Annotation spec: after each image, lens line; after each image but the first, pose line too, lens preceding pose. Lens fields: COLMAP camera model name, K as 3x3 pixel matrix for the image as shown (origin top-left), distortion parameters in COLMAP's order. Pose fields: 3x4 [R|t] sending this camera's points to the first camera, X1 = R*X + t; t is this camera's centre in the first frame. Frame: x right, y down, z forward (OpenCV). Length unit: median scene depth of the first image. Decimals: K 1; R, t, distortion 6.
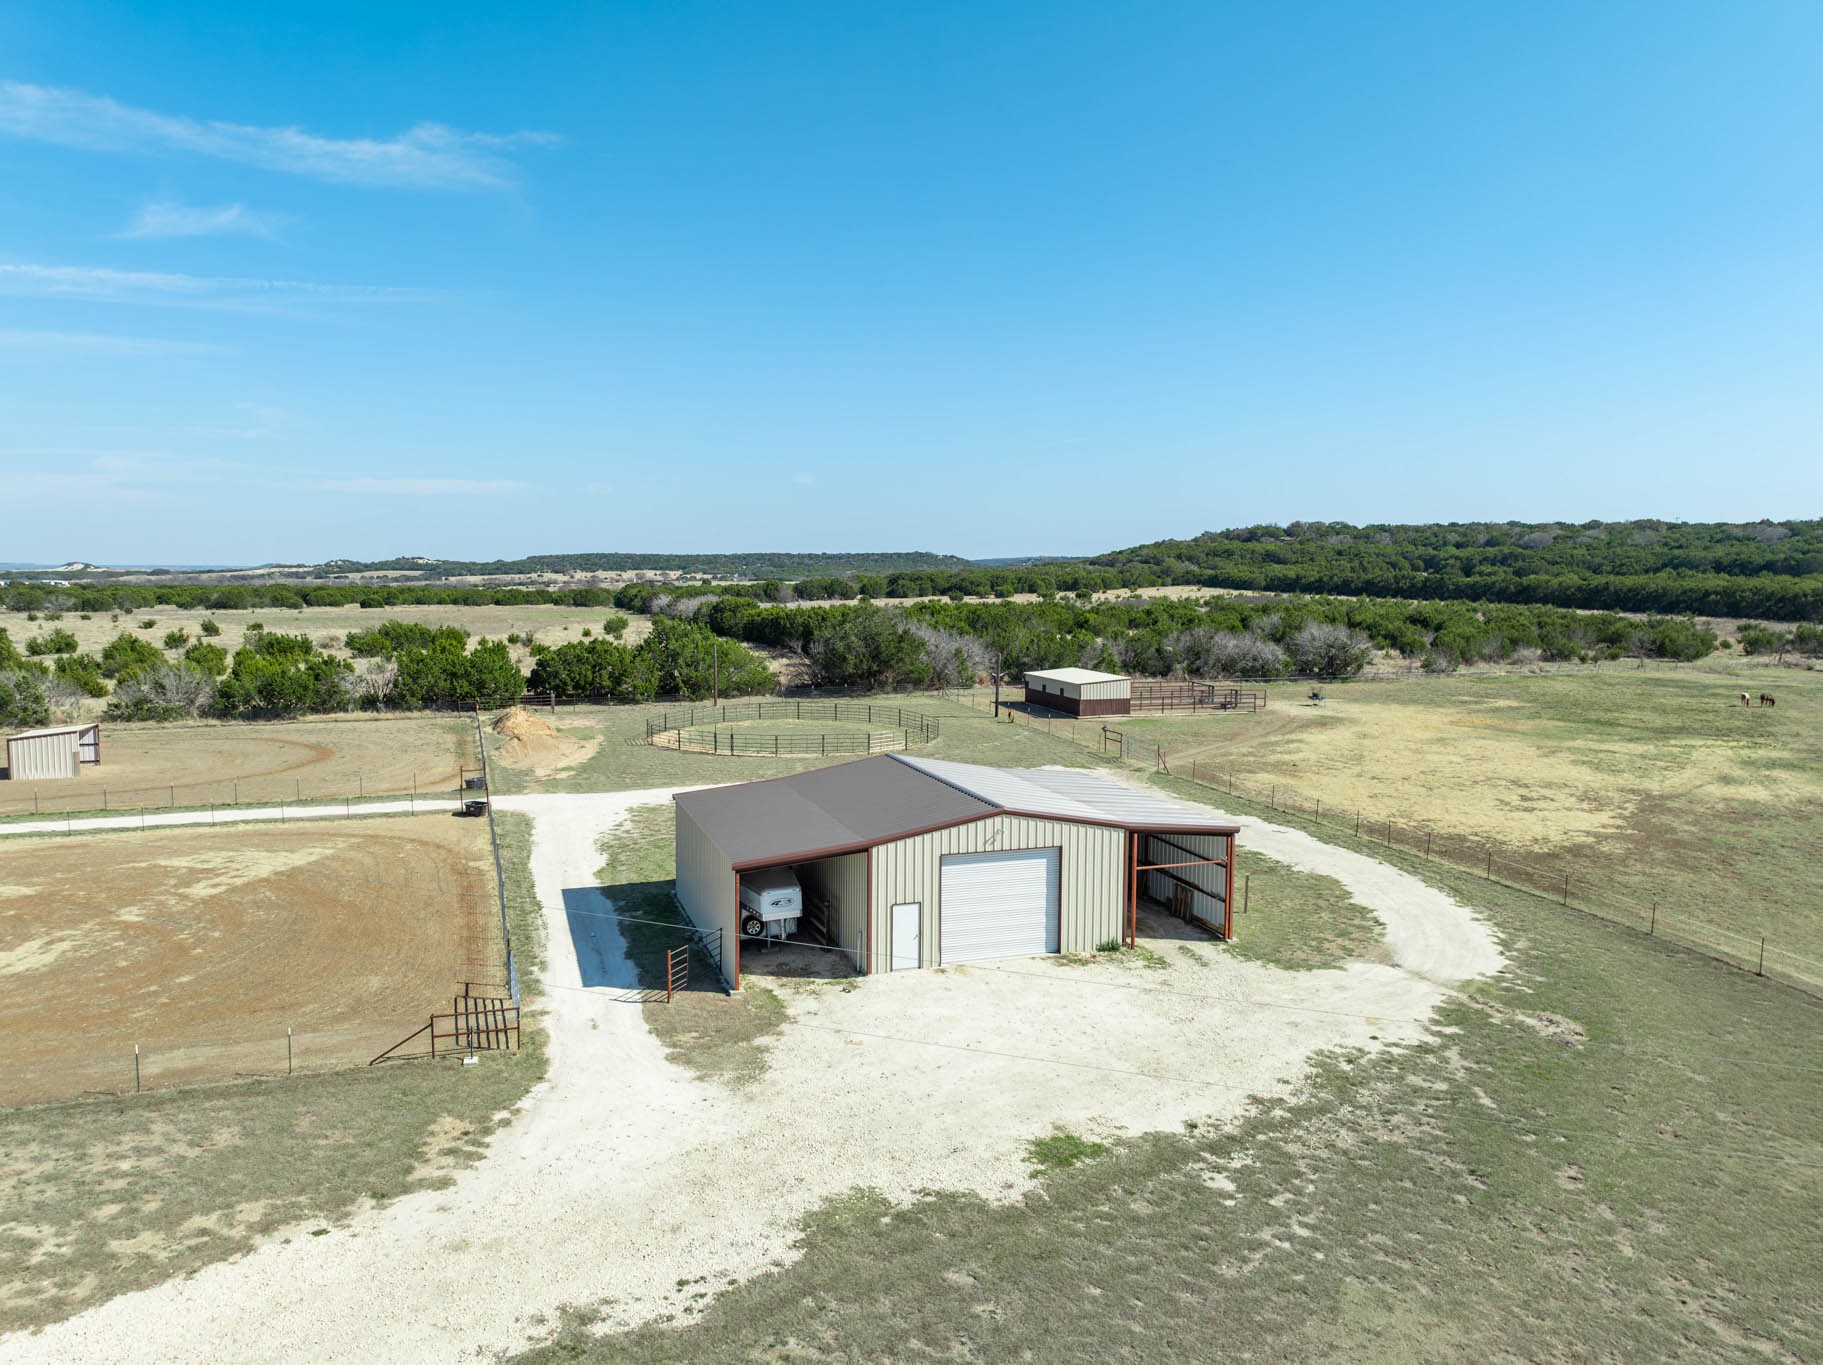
lens RADIAL K [[1274.9, 0, 911.5], [0, 1274.9, 682.5], [0, 0, 1]] dist [-0.020303, 0.006470]
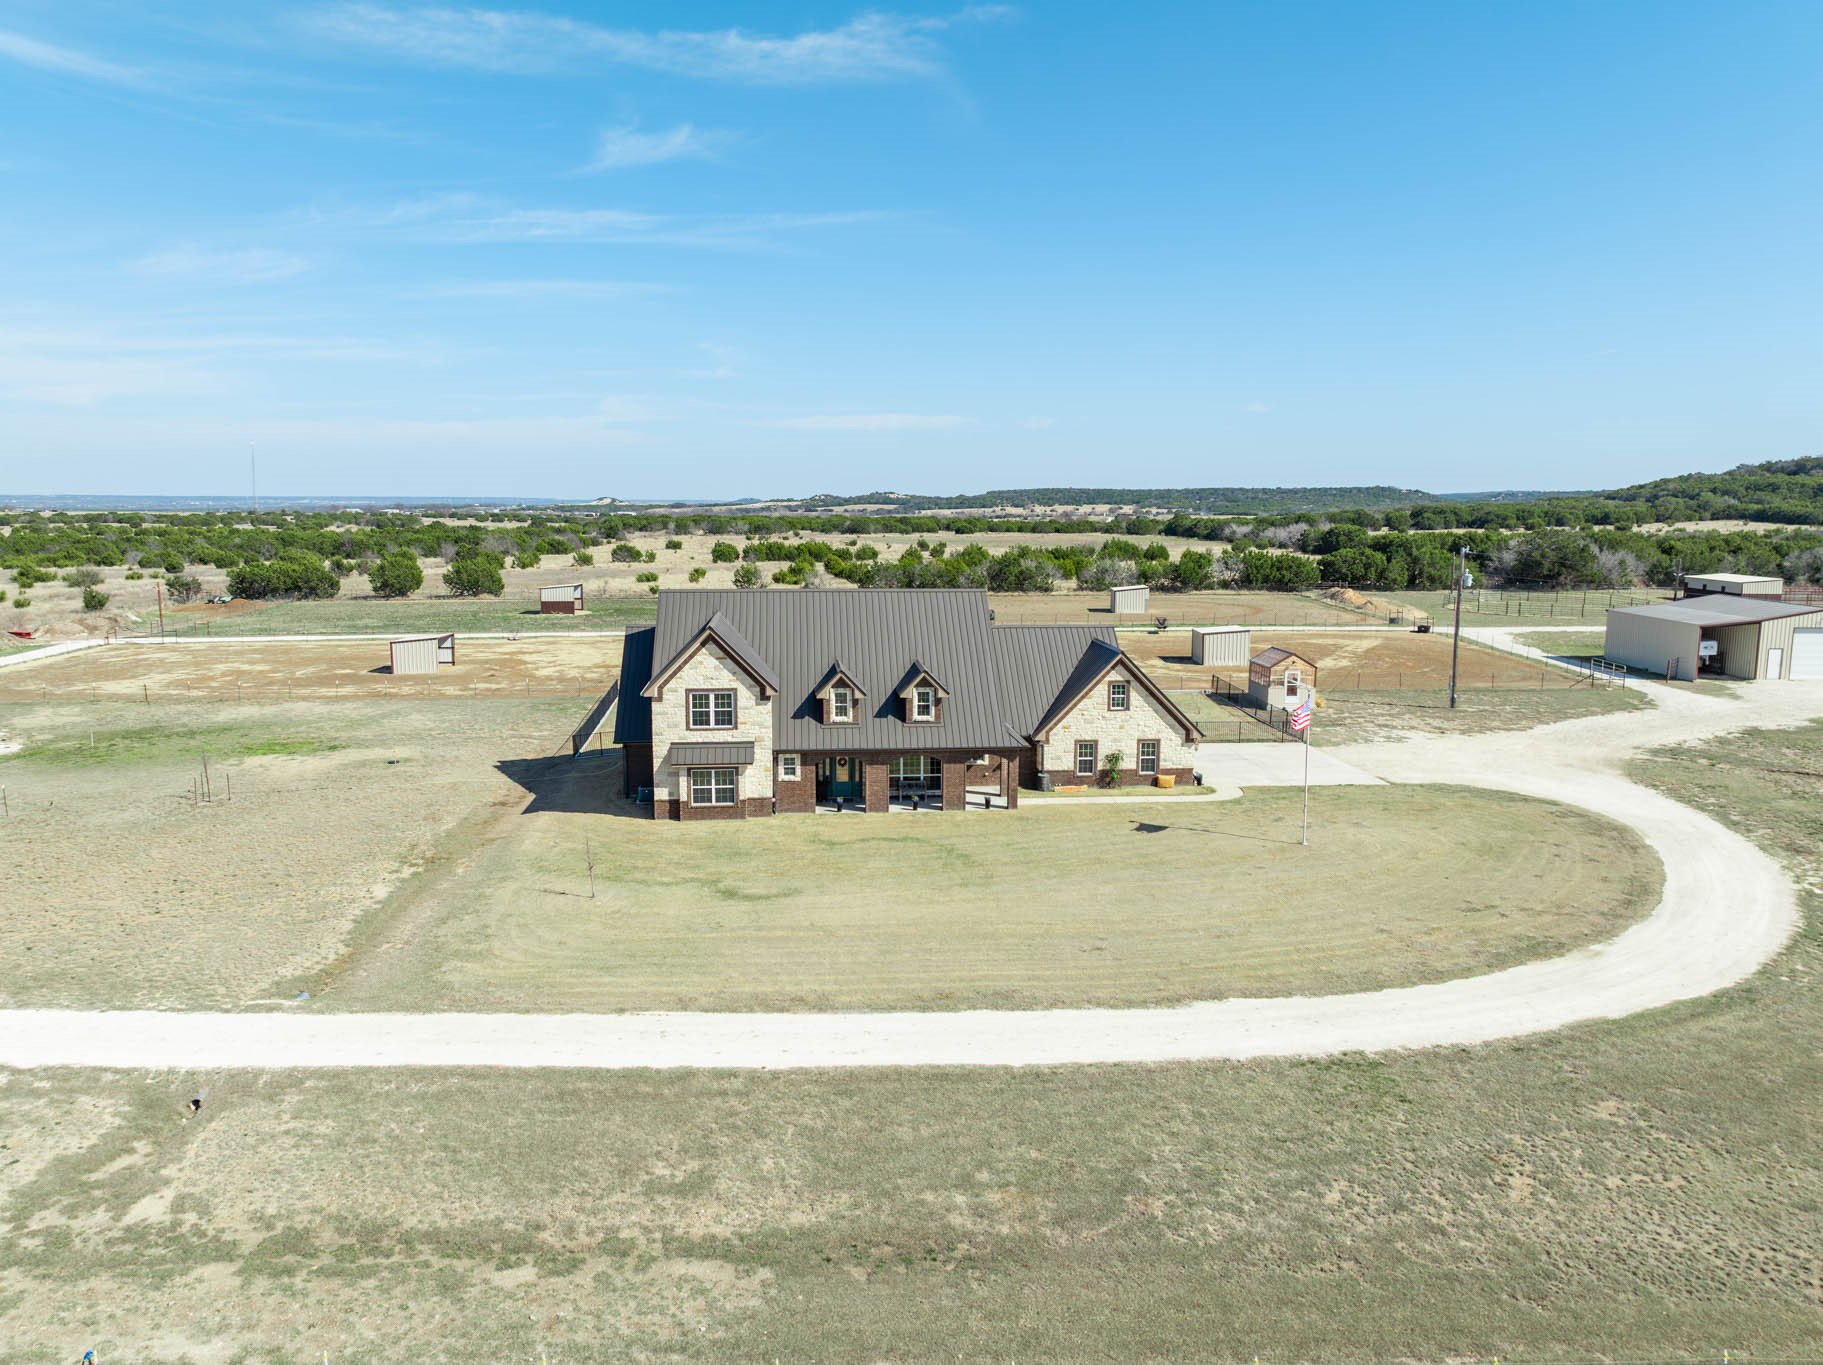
lens RADIAL K [[1274.9, 0, 911.5], [0, 1274.9, 682.5], [0, 0, 1]] dist [-0.020303, 0.006470]
pose [[0.946286, 0.045037, -0.320180, -0.054928], [-0.028802, 0.998056, 0.055264, 0.011756], [0.322046, -0.043074, 0.945744, -0.119463]]
